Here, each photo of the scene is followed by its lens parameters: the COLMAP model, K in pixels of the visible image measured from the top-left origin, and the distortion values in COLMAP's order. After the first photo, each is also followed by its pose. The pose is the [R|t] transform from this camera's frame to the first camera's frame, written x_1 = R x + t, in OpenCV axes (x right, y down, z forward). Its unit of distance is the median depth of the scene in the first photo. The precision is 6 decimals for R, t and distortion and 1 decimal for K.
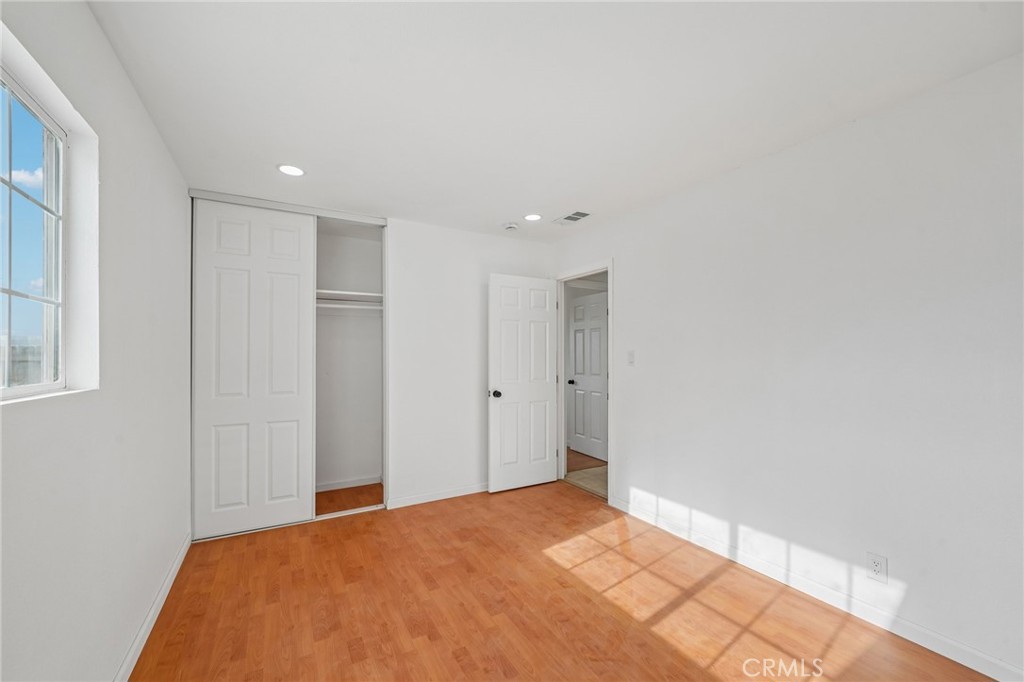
lens RADIAL K [[392.8, 0, 520.4], [0, 392.8, 350.1], [0, 0, 1]] dist [-0.011202, 0.000393]
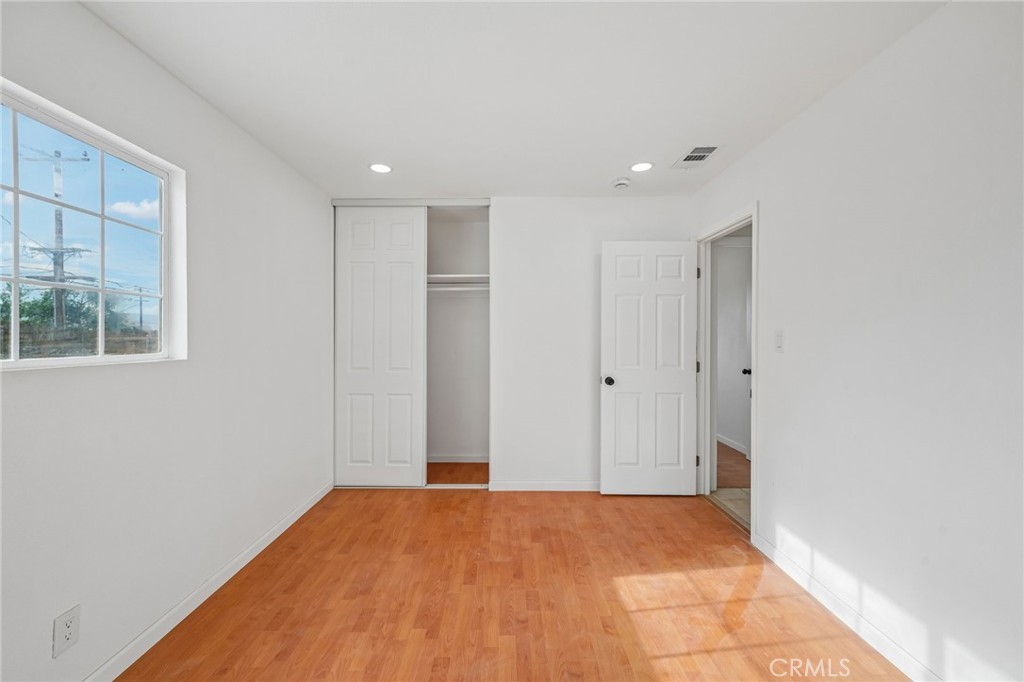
lens RADIAL K [[410.4, 0, 515.5], [0, 410.4, 335.6], [0, 0, 1]] dist [-0.001327, 0.000278]
pose [[0.865926, 0.003533, -0.500160, 0.296252], [0.002506, 0.999932, 0.011402, 0.000826], [0.500166, -0.011127, 0.865858, 0.165829]]
